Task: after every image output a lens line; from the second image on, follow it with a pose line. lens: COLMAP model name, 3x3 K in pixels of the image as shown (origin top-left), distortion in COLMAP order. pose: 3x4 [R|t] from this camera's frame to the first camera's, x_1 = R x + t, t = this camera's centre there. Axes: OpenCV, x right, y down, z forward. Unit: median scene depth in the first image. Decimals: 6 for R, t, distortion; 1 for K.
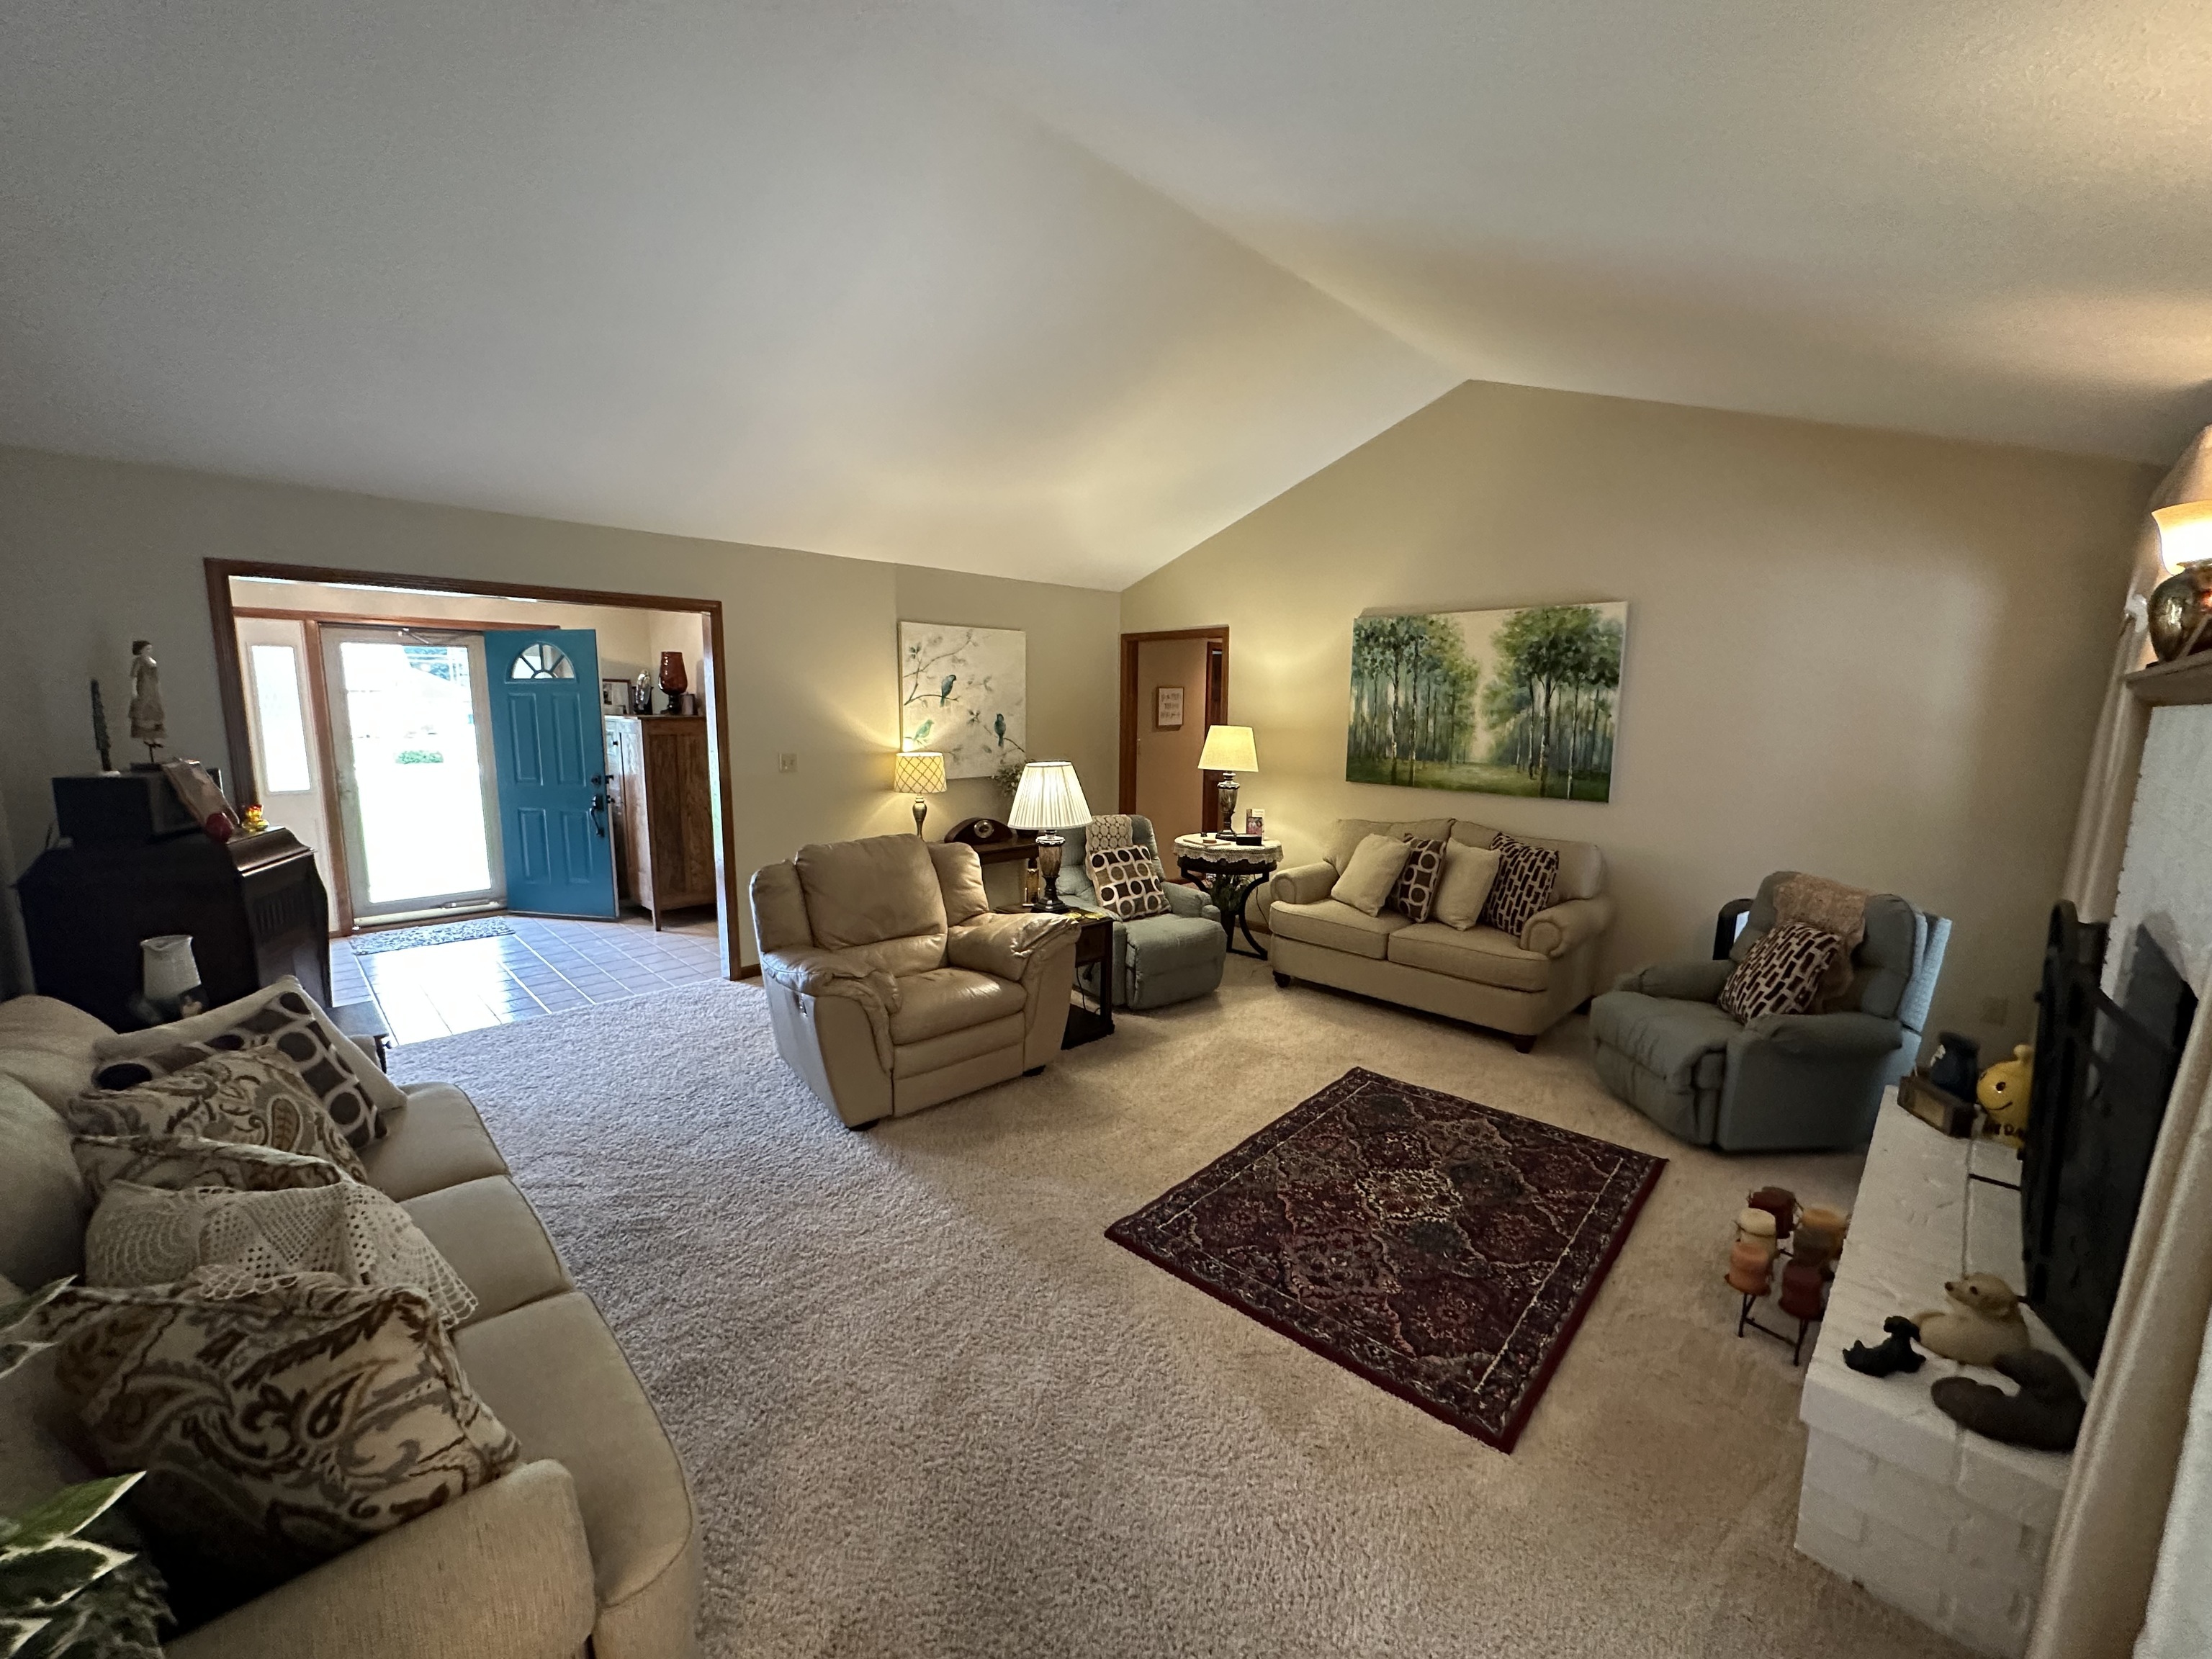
lens RADIAL K [[884.9, 0, 1109.3], [0, 884.9, 836.4], [0, 0, 1]] dist [0.000968, -0.000028]
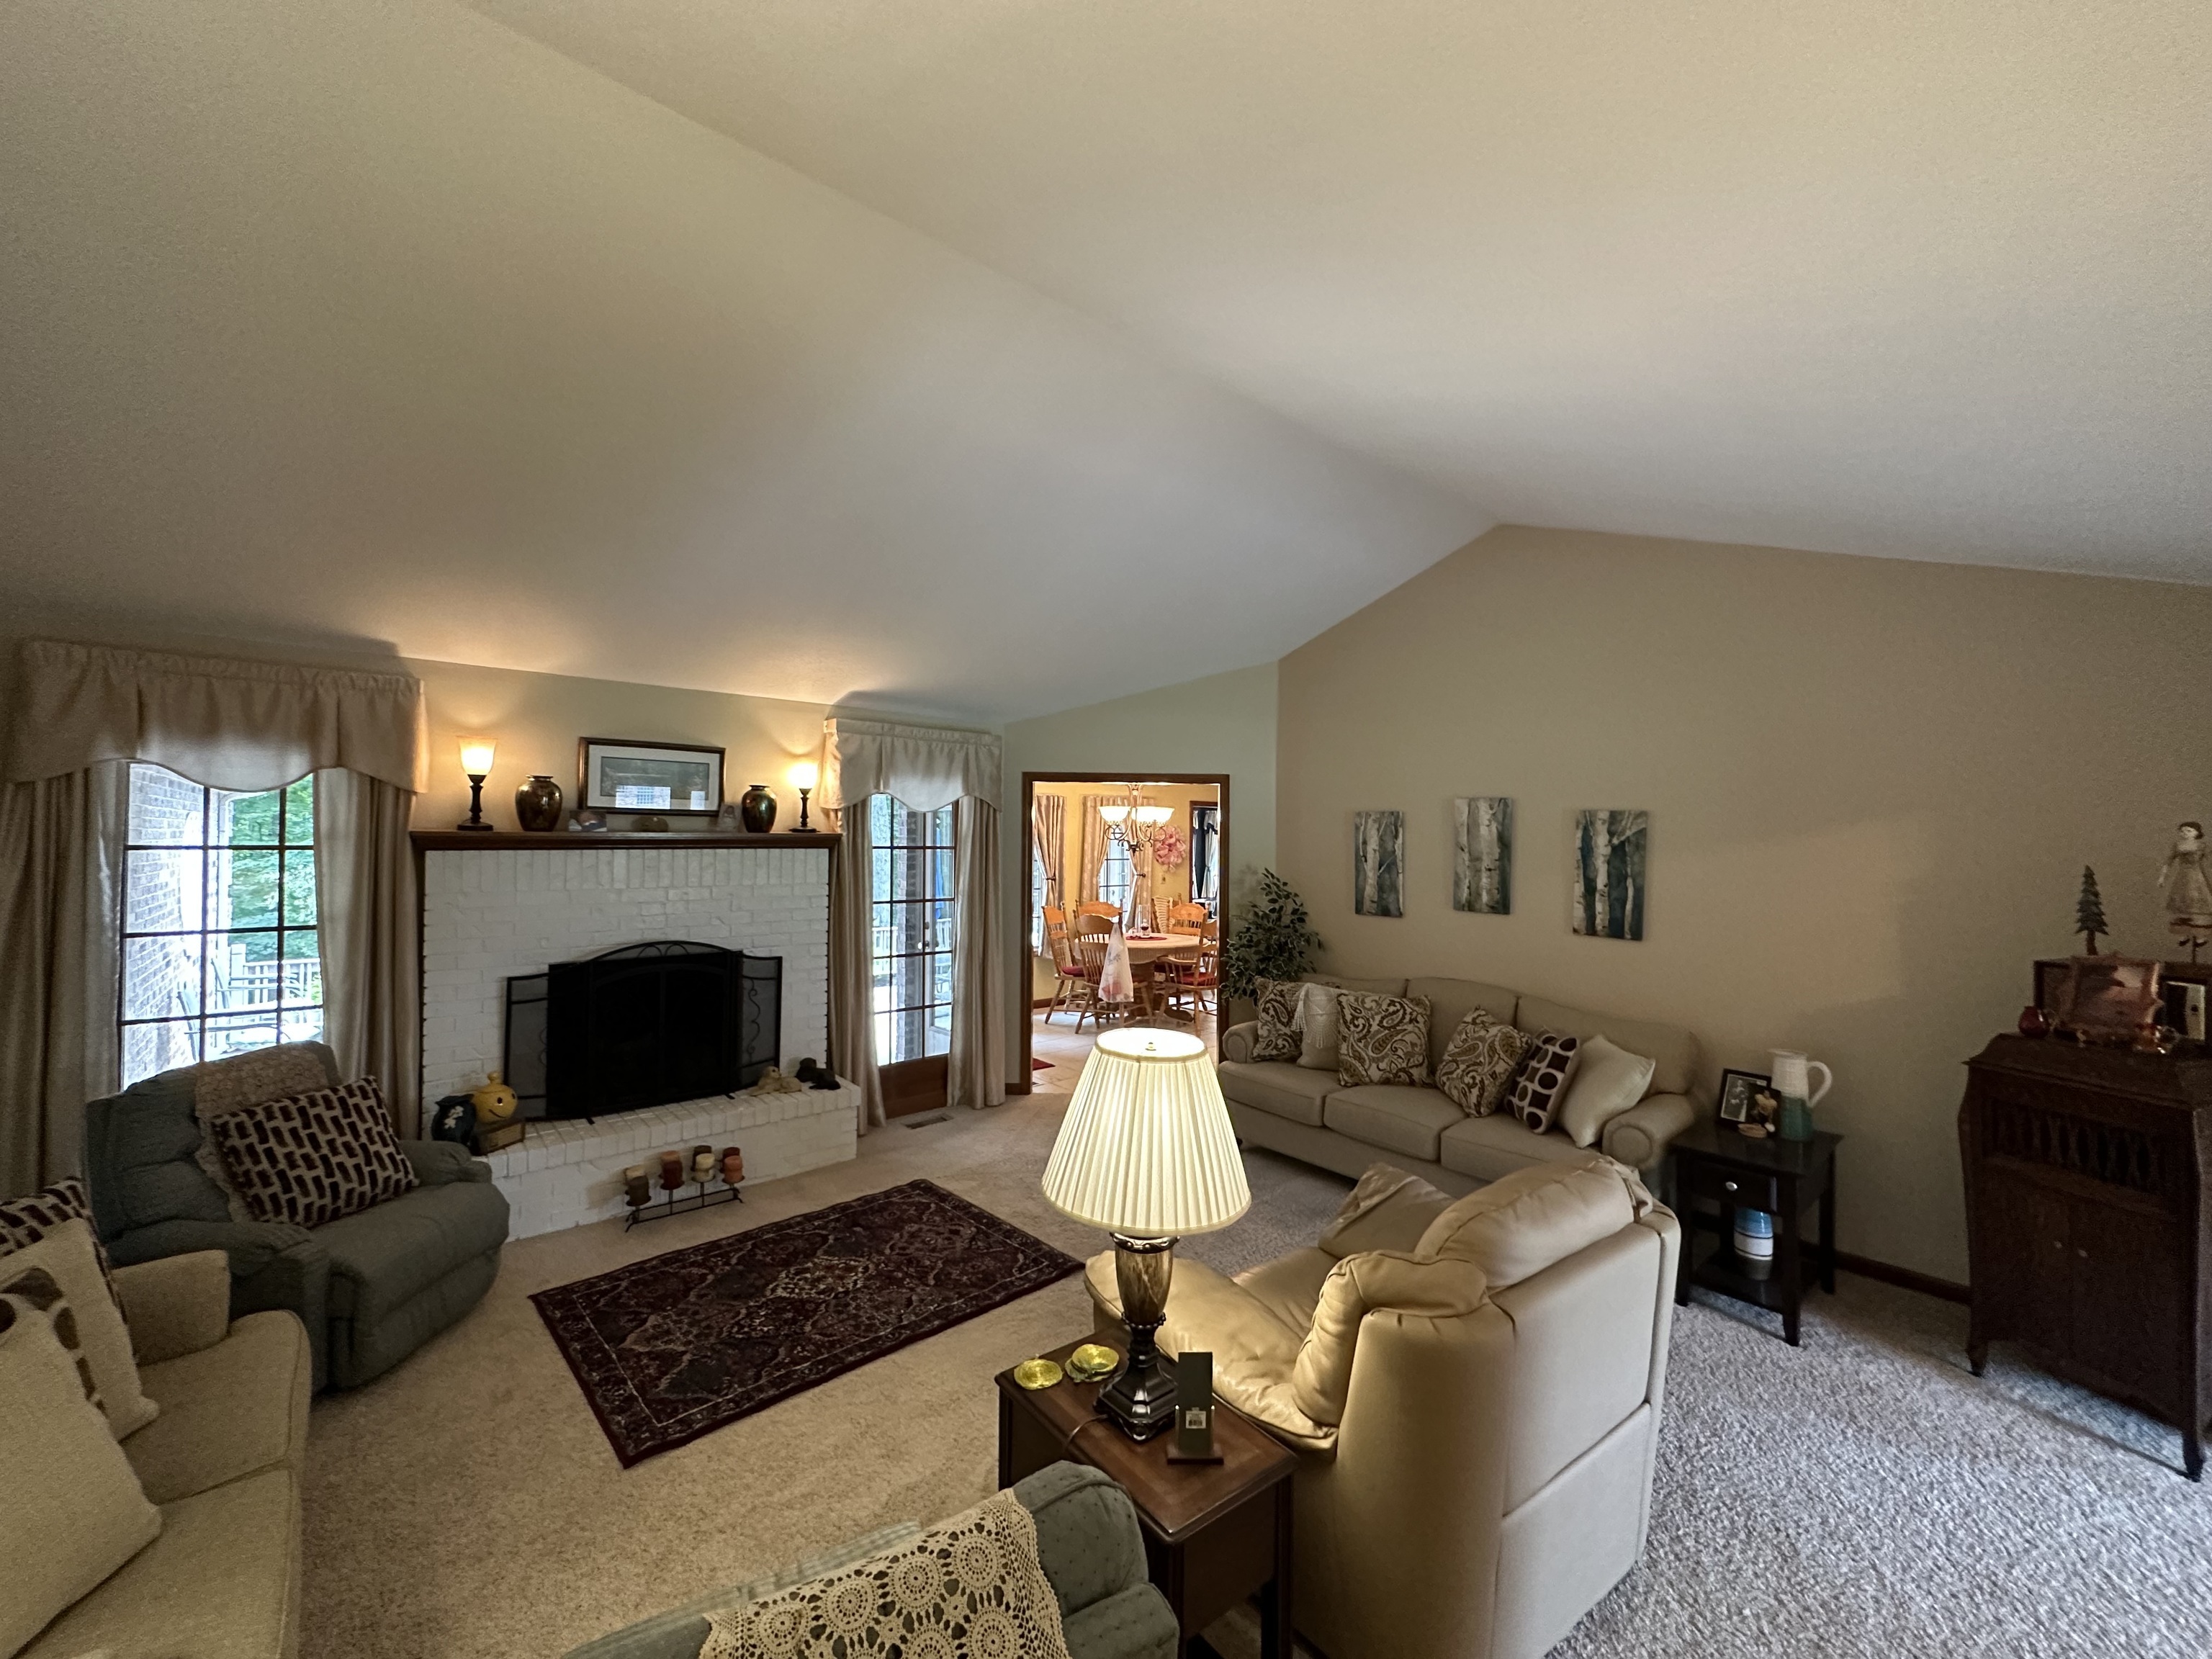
lens RADIAL K [[884.9, 0, 1106.1], [0, 884.9, 842.6], [0, 0, 1]] dist [0.000968, -0.000028]
pose [[-0.997644, -0.023667, 0.064398, -0.087347], [-0.015076, 0.991299, 0.130762, -0.298133], [-0.066933, 0.129483, -0.989320, 1.933909]]
